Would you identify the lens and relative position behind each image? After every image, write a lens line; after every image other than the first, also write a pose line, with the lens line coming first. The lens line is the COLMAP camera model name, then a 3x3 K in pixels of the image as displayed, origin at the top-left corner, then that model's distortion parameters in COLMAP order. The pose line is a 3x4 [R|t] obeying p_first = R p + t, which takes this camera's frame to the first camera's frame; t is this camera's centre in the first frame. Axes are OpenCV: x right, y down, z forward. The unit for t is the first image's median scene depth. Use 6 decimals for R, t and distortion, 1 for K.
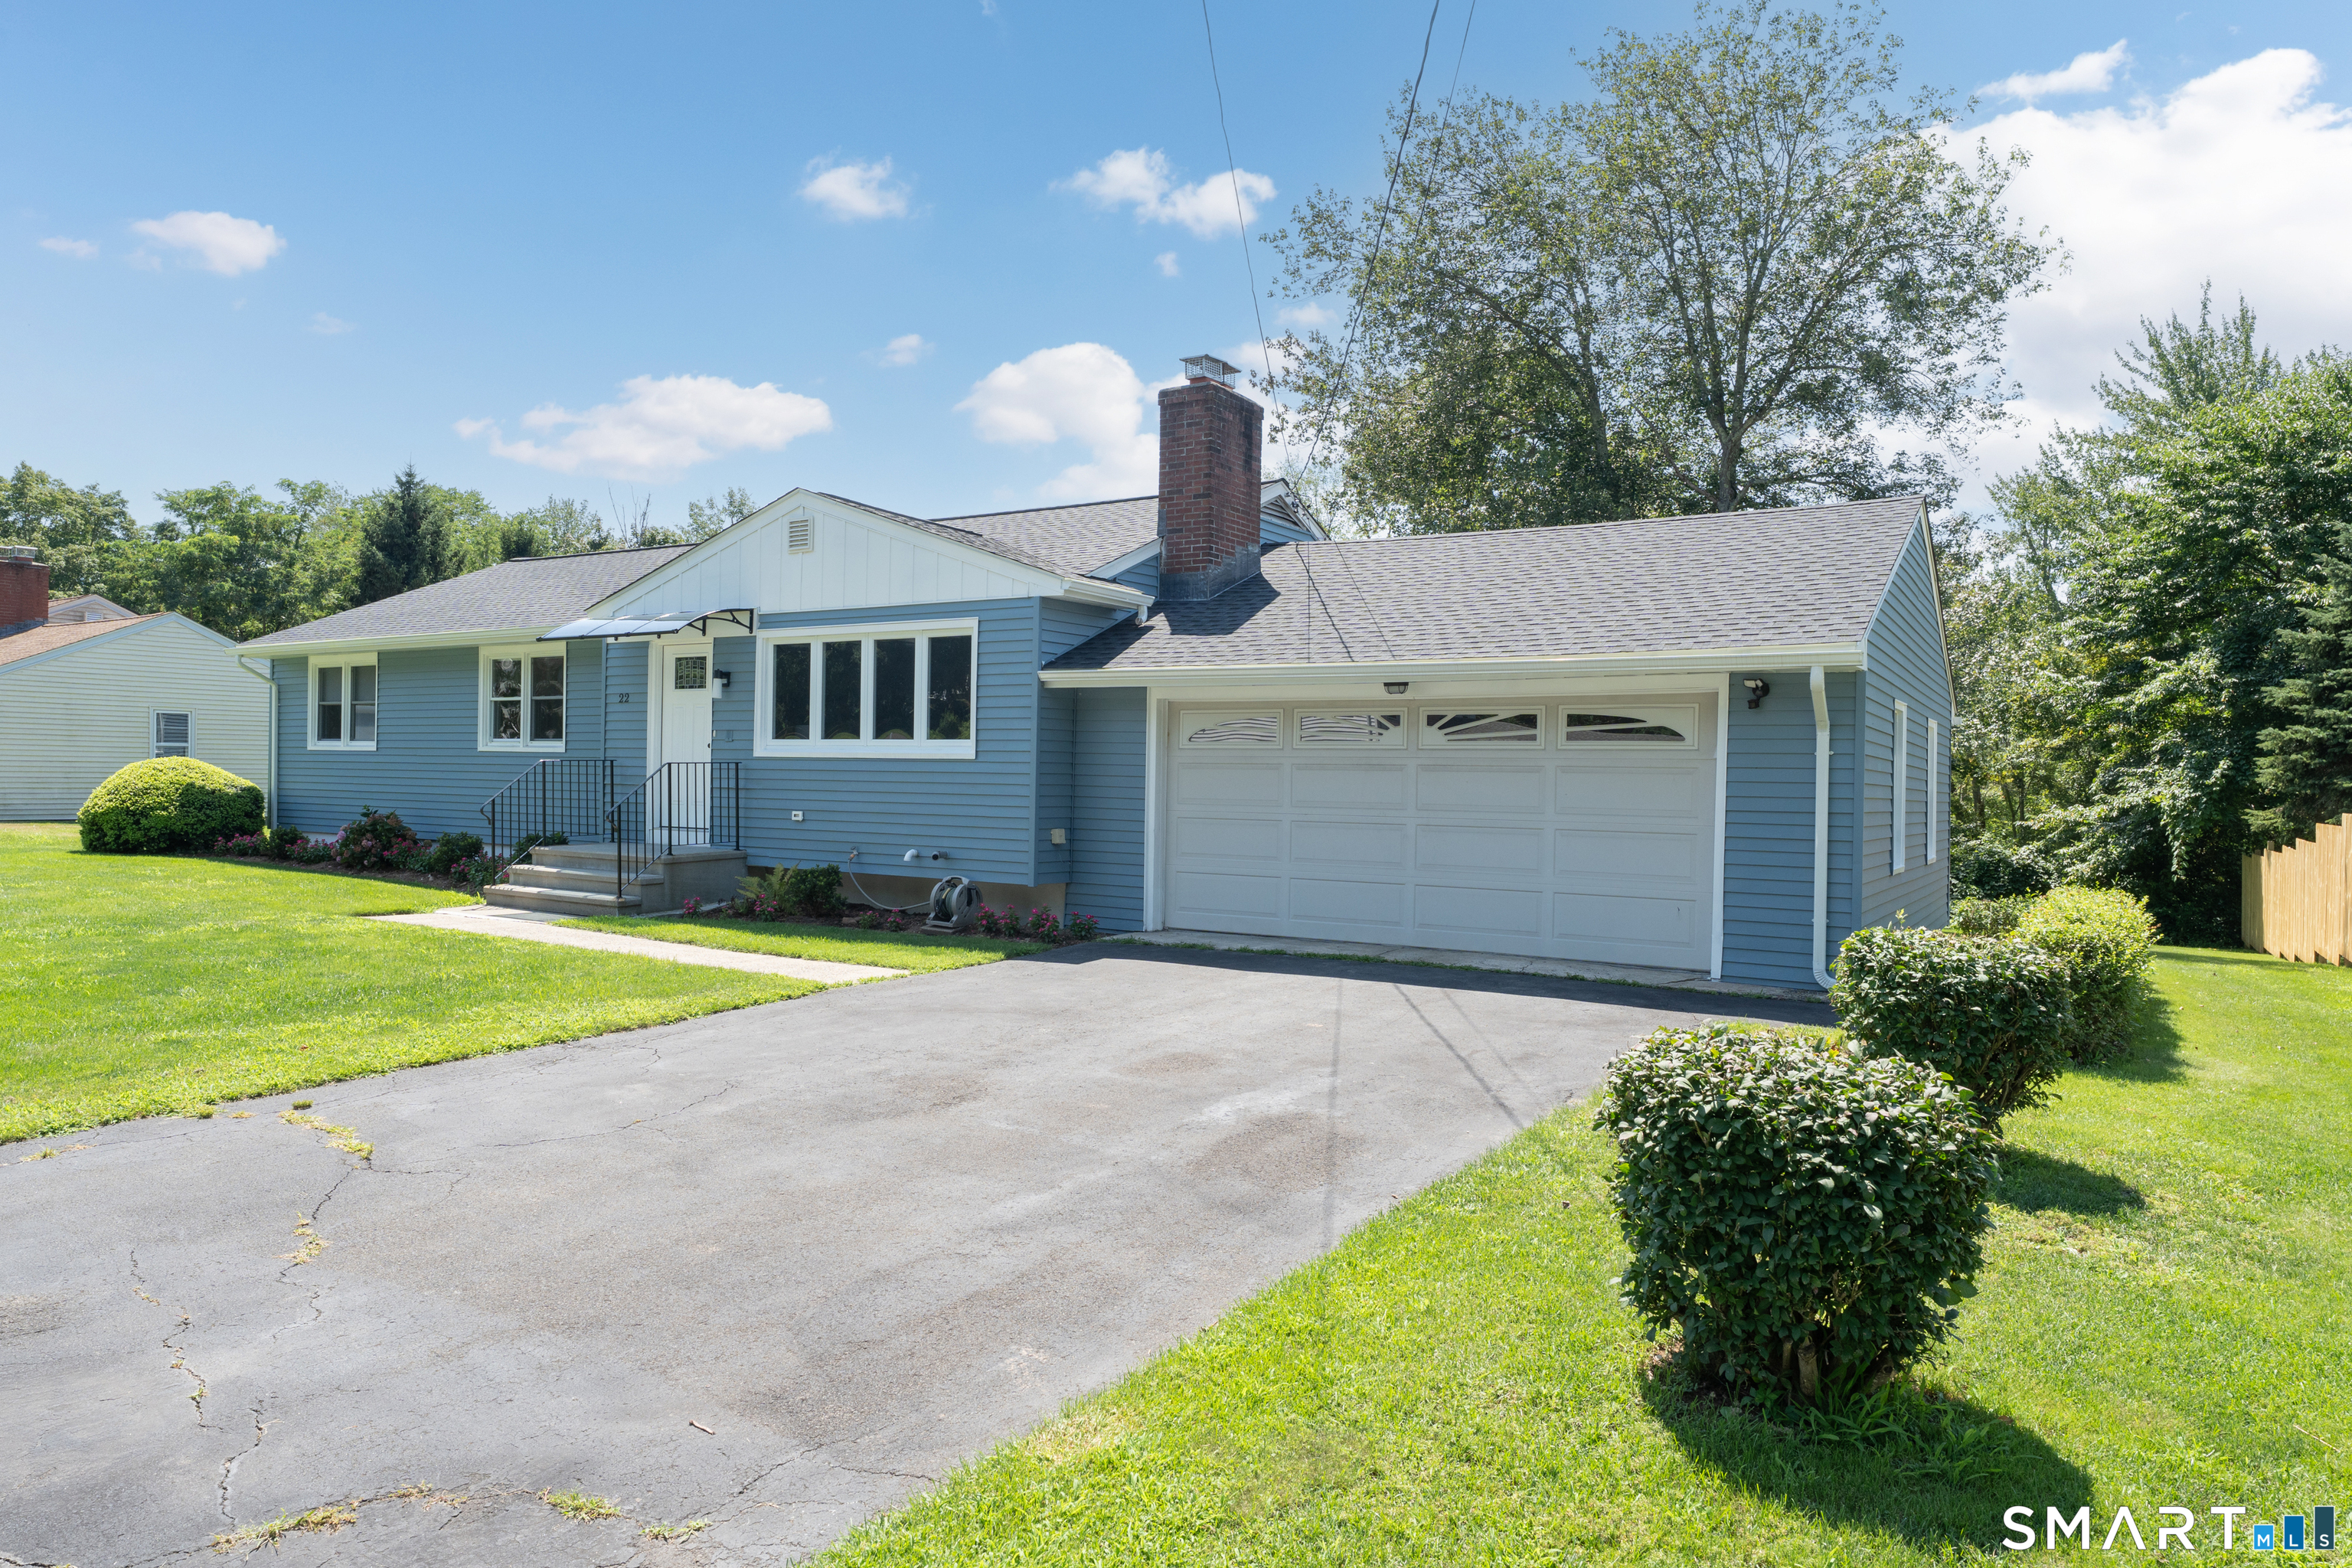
lens RADIAL K [[1440.4, 0, 1174.3], [0, 1440.4, 782.7], [0, 0, 1]] dist [0.005330, 0.001128]
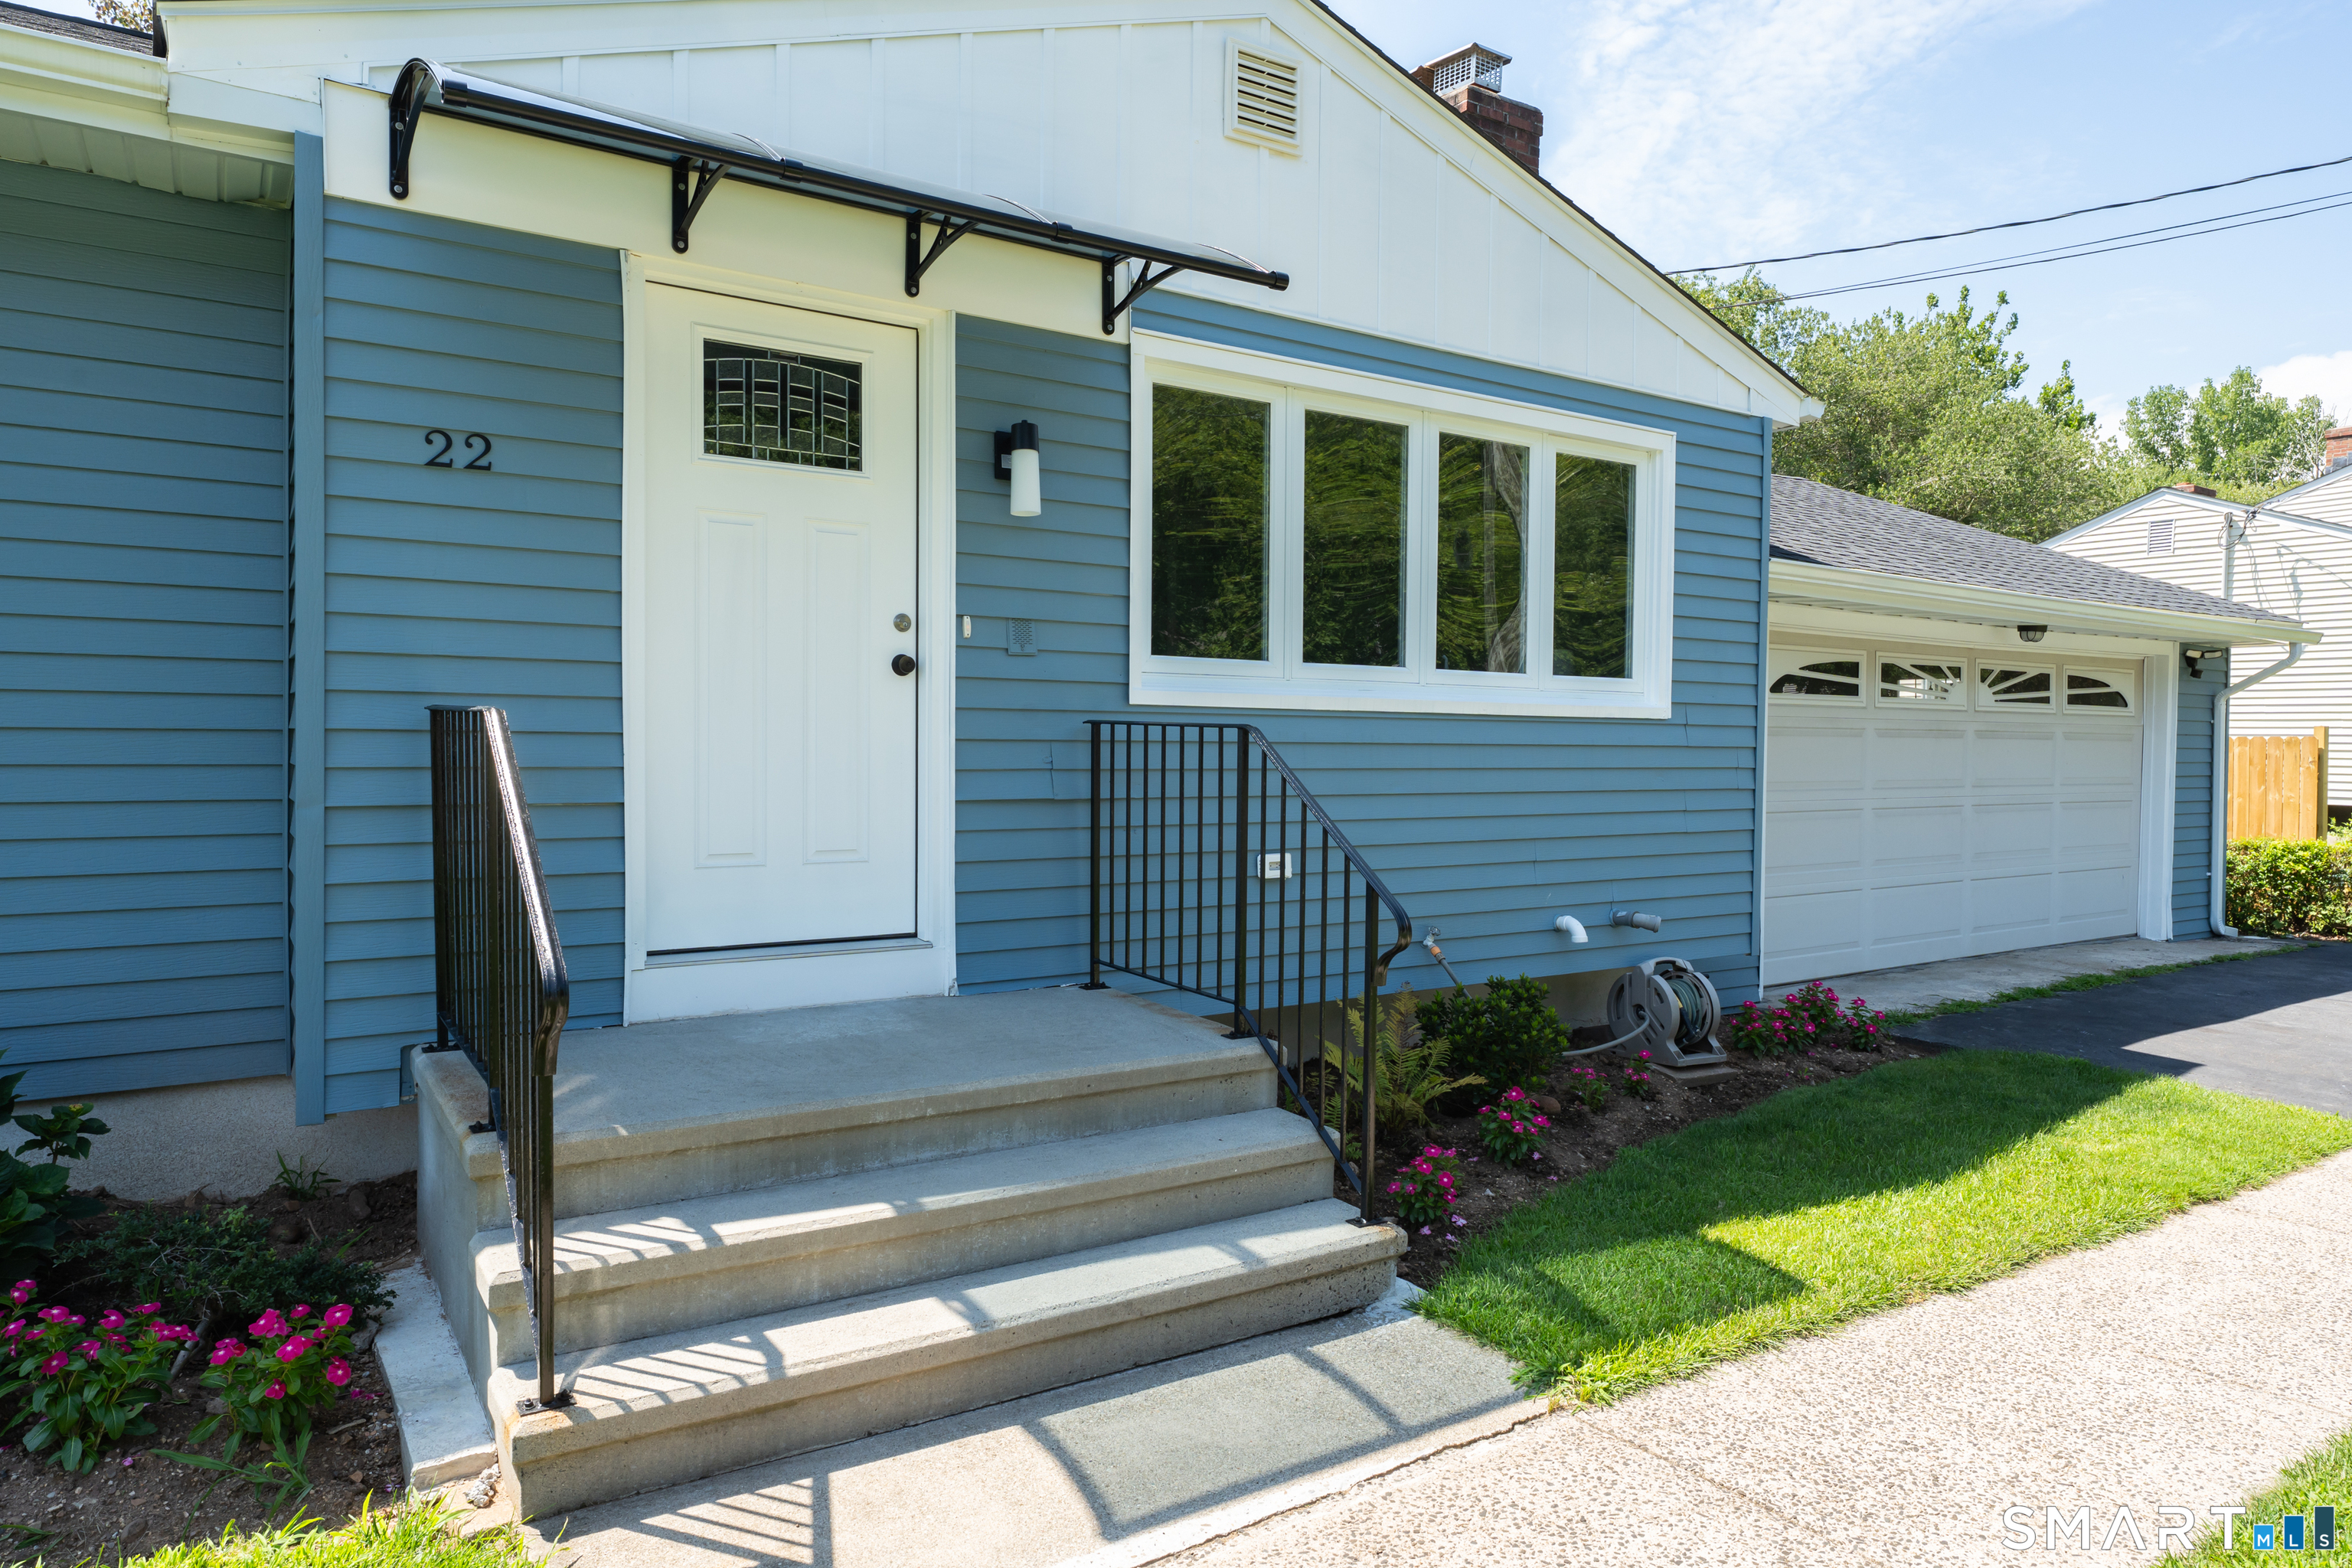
lens RADIAL K [[1440.4, 0, 1189.8], [0, 1440.4, 788.7], [0, 0, 1]] dist [0.005330, 0.001128]
pose [[0.417897, -0.042873, 0.907482, -0.612112], [-0.000371, 0.998878, 0.047362, -0.014700], [-0.908494, -0.020129, 0.417412, 0.867046]]
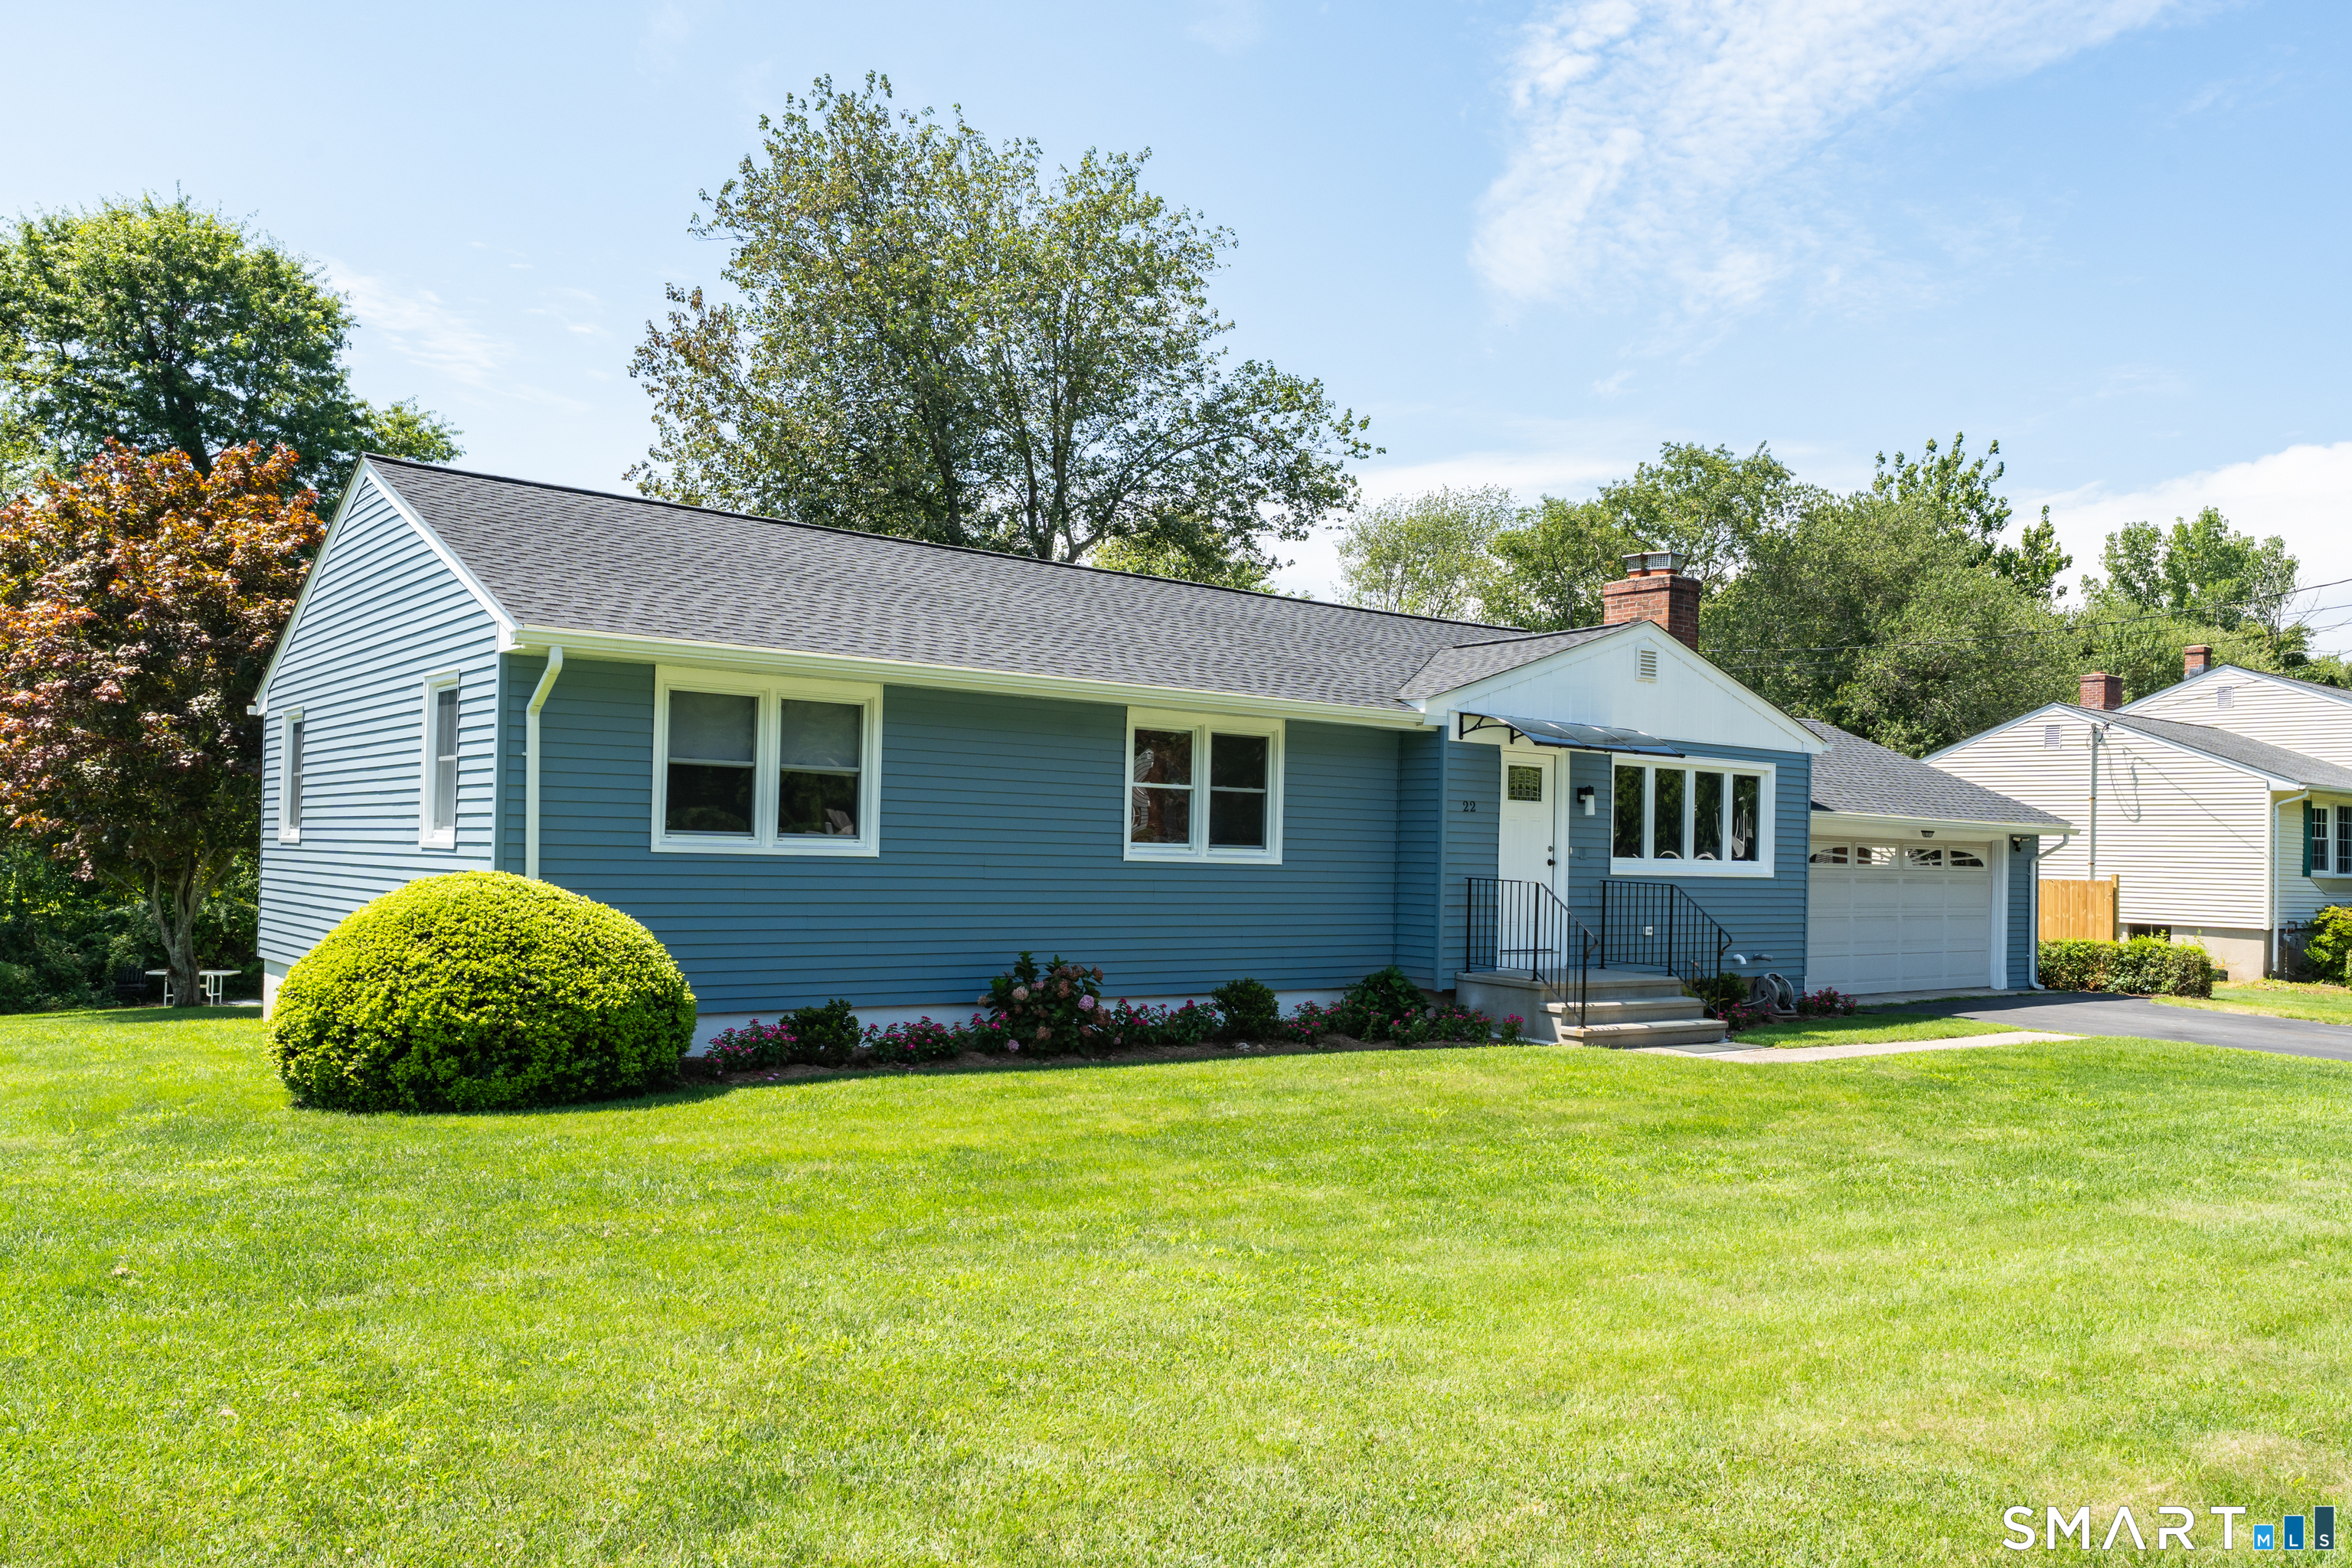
lens RADIAL K [[1706.9, 0, 1163.3], [0, 1706.9, 781.2], [0, 0, 1]] dist [-0.038859, -0.004380]
pose [[0.369089, 0.035108, 0.928731, -1.556407], [-0.010727, 0.999381, -0.033515, -0.041230], [-0.929332, 0.002407, 0.369237, 0.874076]]
